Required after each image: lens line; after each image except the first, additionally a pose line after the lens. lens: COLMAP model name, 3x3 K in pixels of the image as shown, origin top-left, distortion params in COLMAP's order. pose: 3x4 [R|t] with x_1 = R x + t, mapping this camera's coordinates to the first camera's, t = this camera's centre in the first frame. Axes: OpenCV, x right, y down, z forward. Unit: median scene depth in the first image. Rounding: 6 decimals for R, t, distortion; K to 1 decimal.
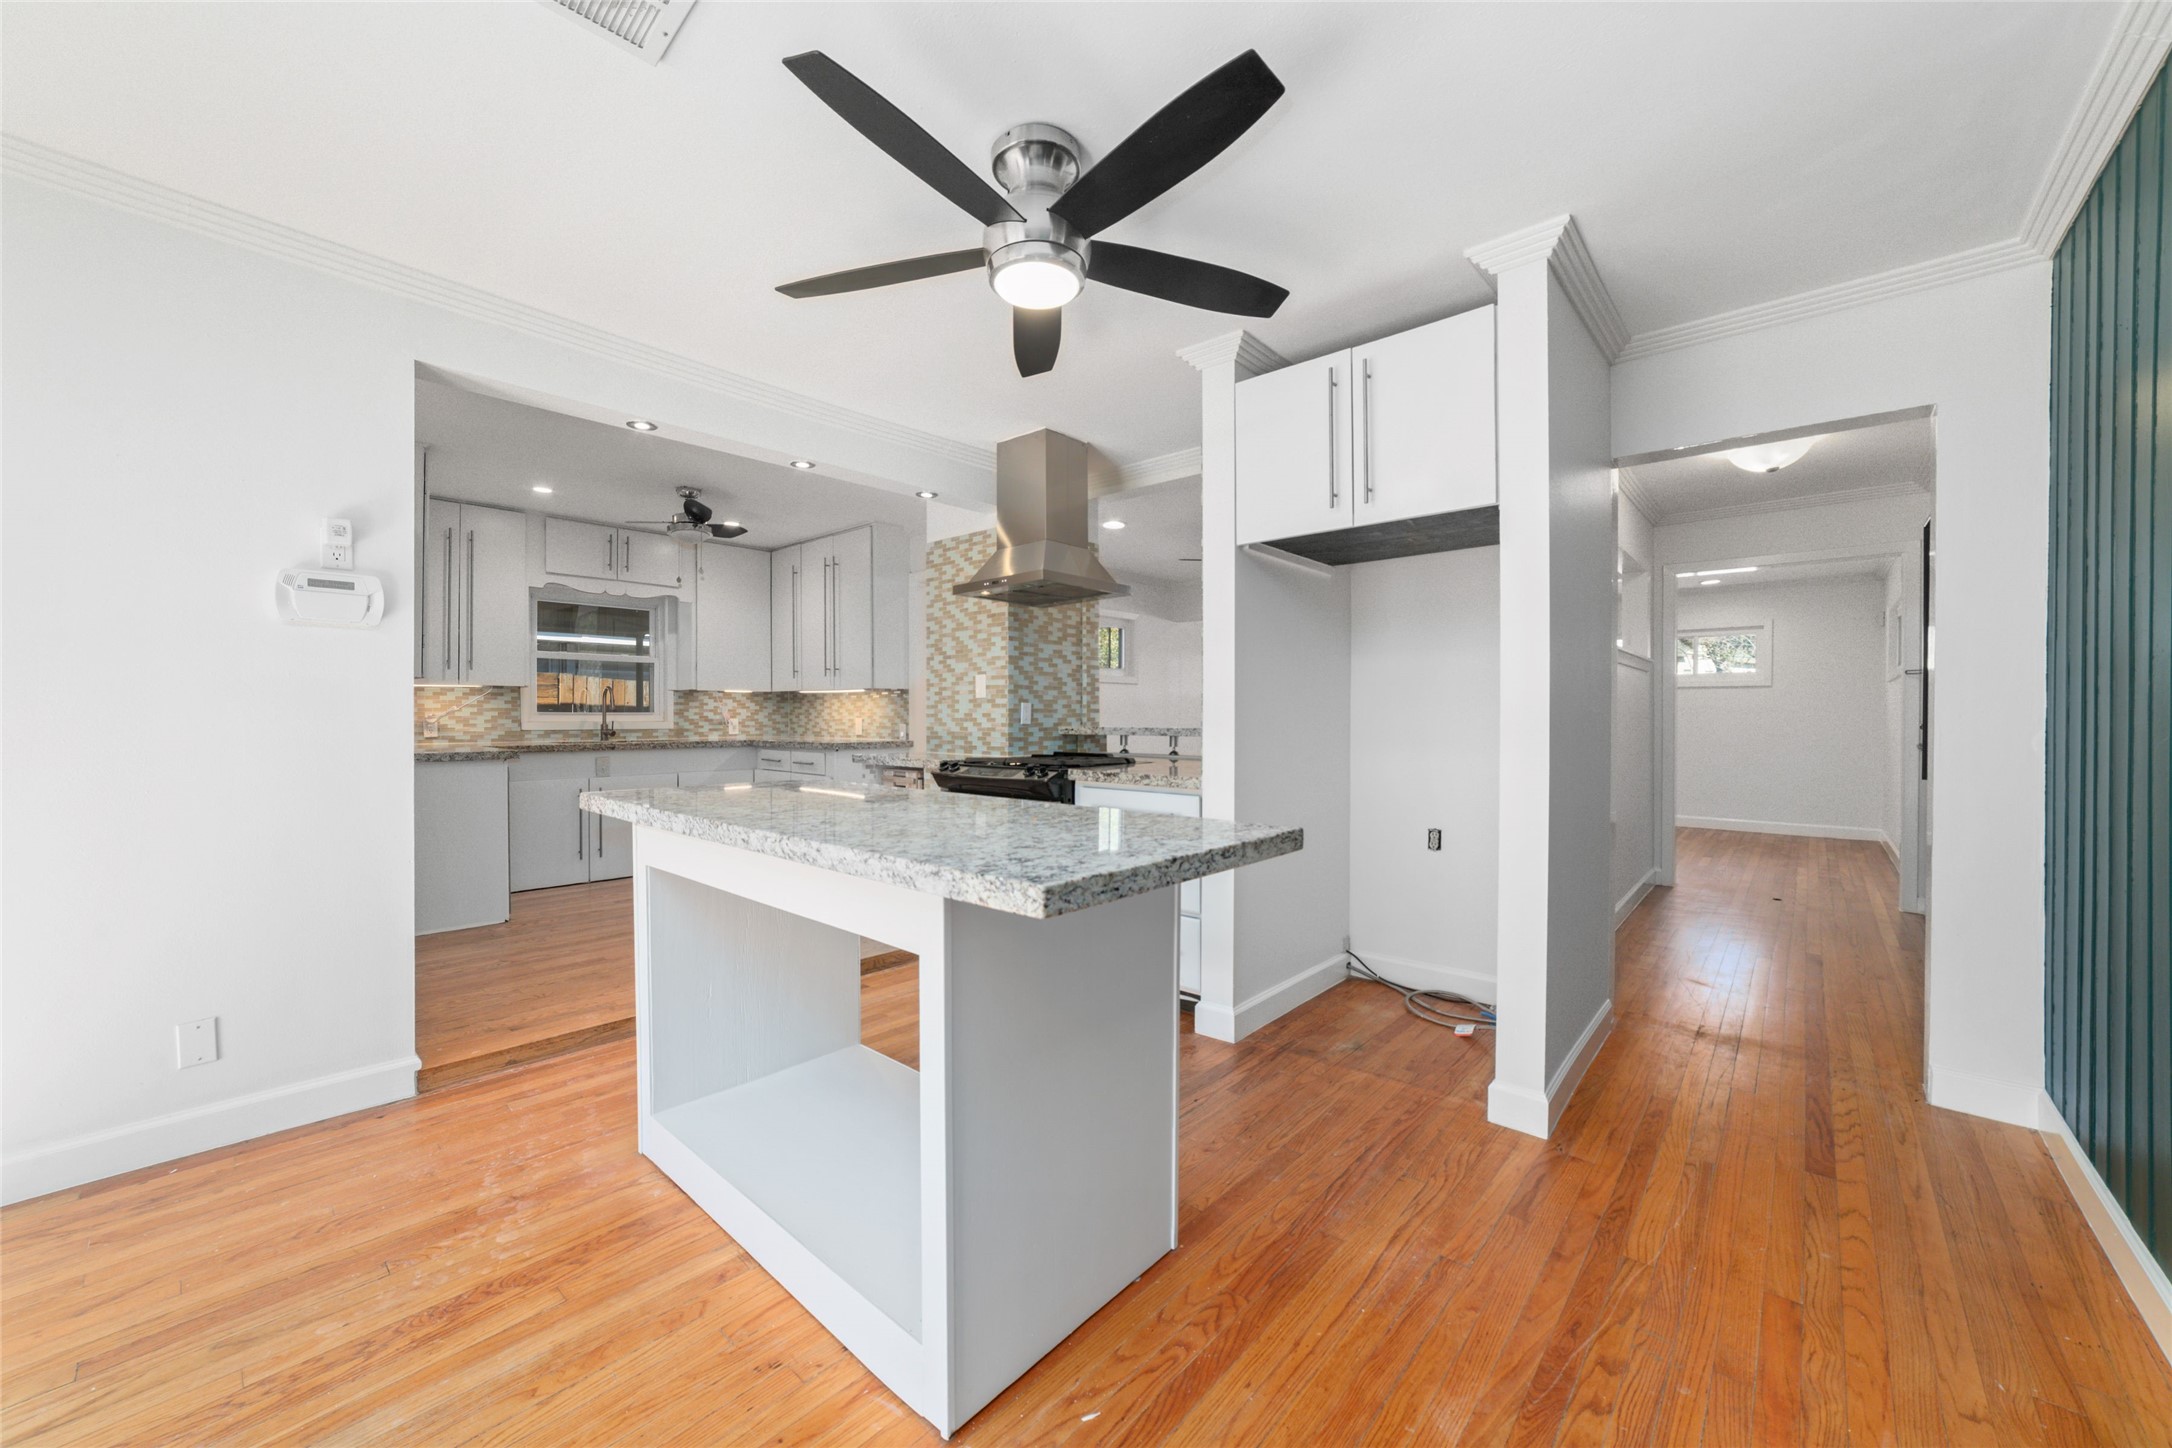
lens RADIAL K [[812.1, 0, 1087.3], [0, 812.1, 723.6], [0, 0, 1]] dist [-0.009631, 0.001208]
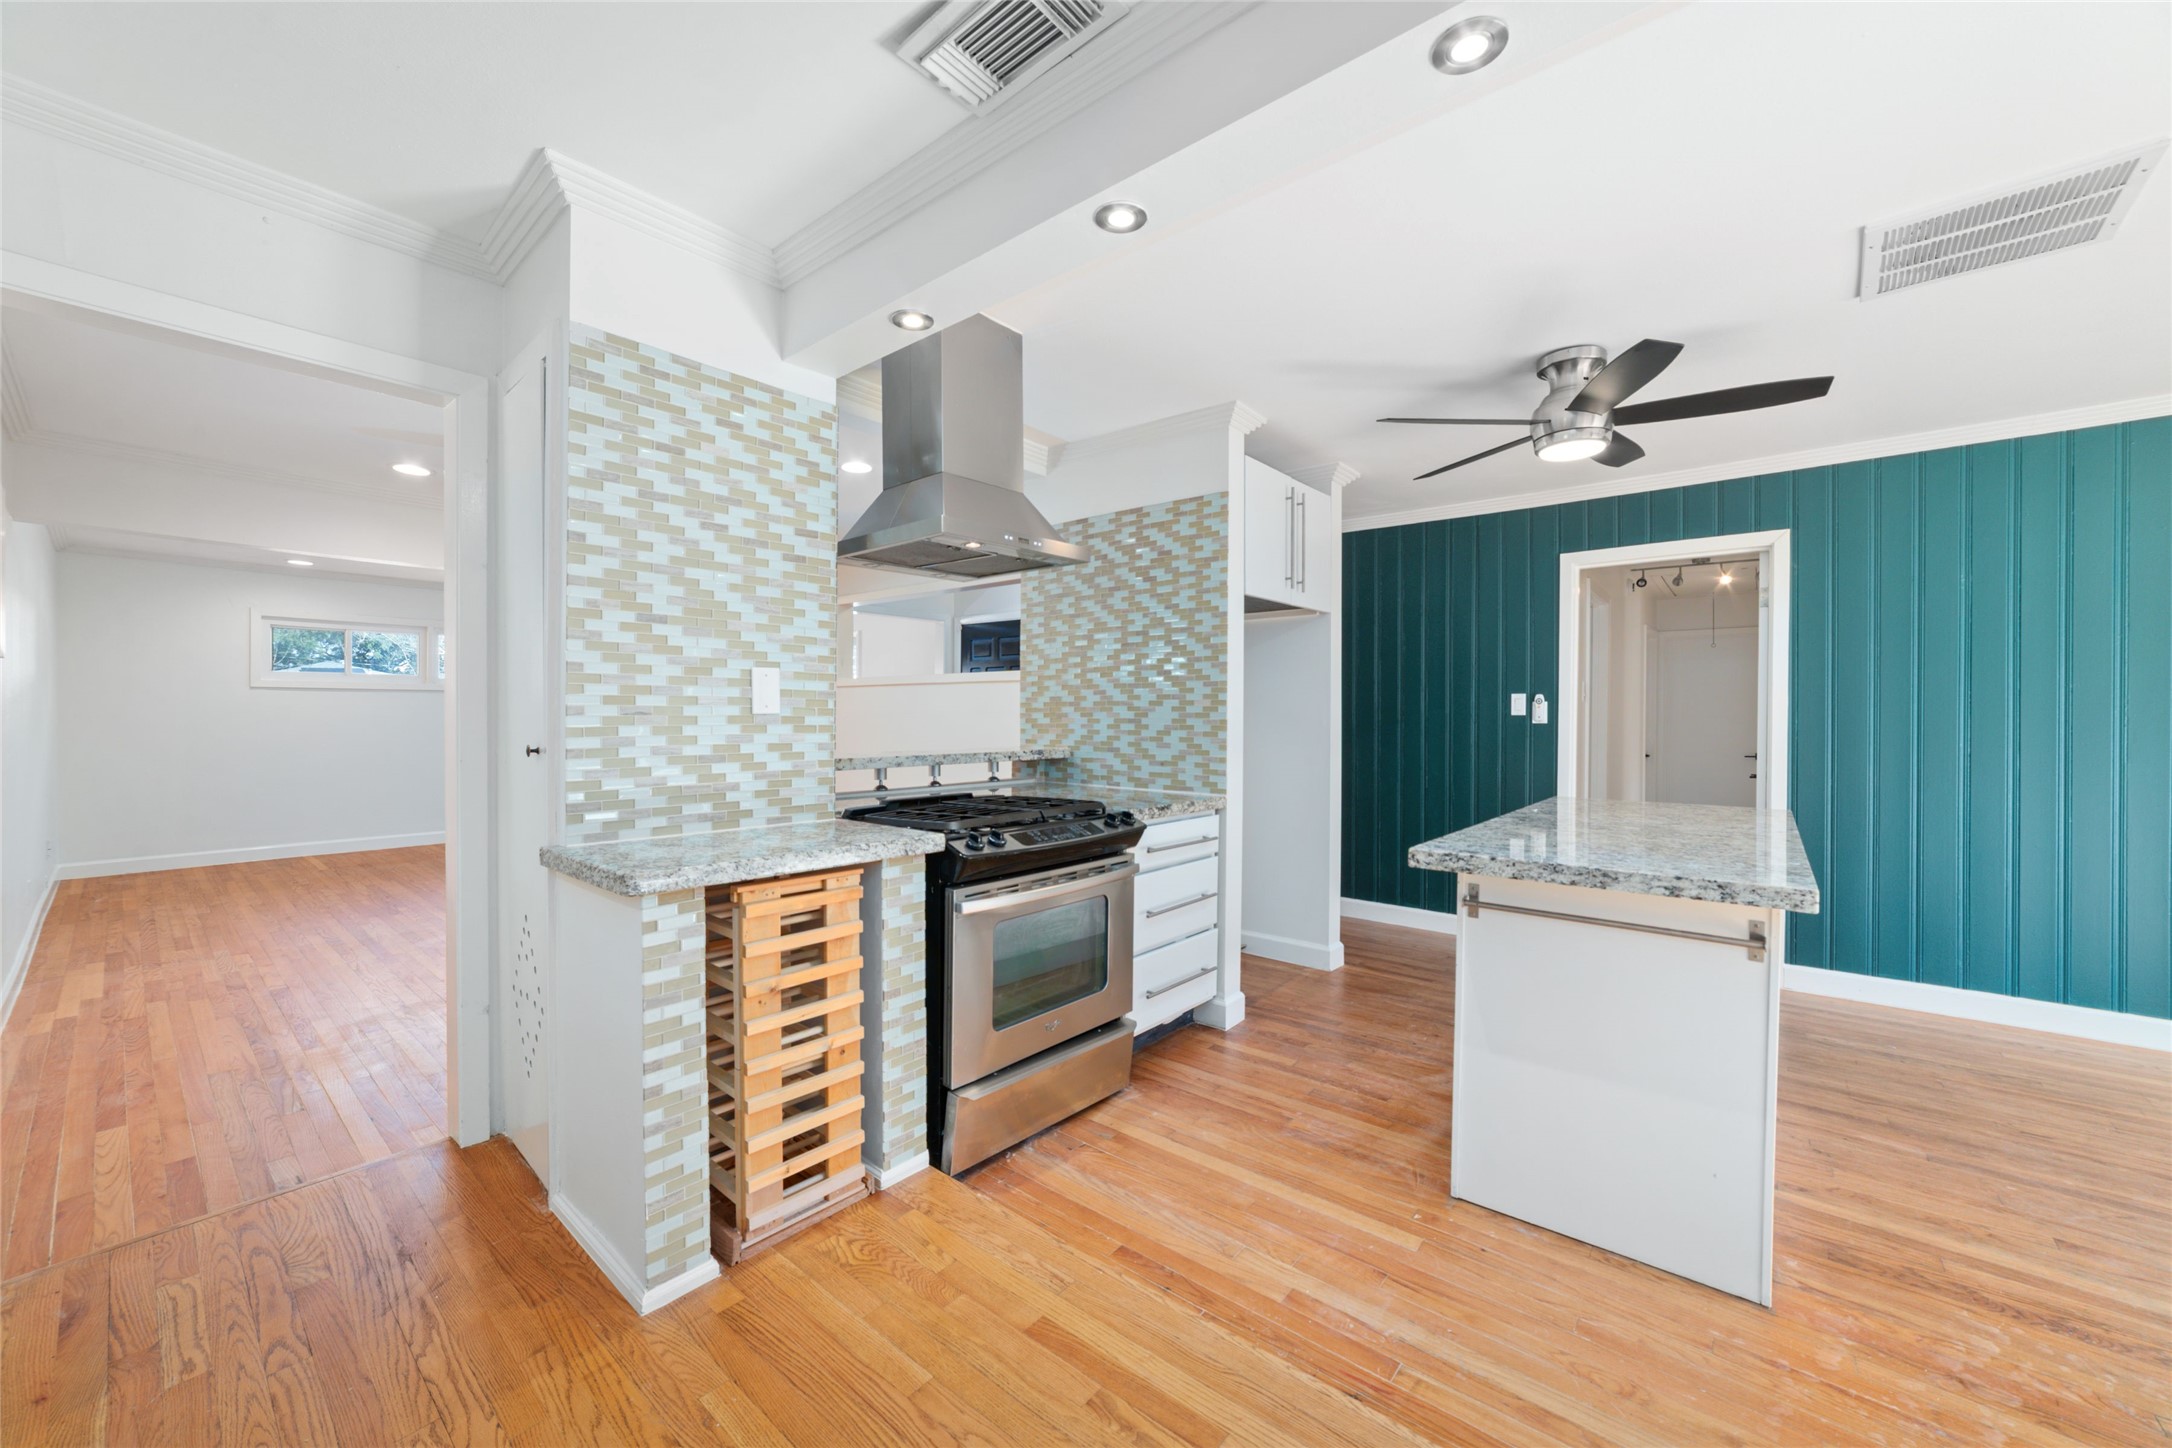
lens RADIAL K [[812.1, 0, 1085.8], [0, 812.1, 719.8], [0, 0, 1]] dist [-0.009631, 0.001208]
pose [[-0.022421, -0.000267, 0.999749, -0.627490], [0.009526, 0.999955, 0.000480, -0.025627], [-0.999703, 0.009534, -0.022418, 0.795650]]
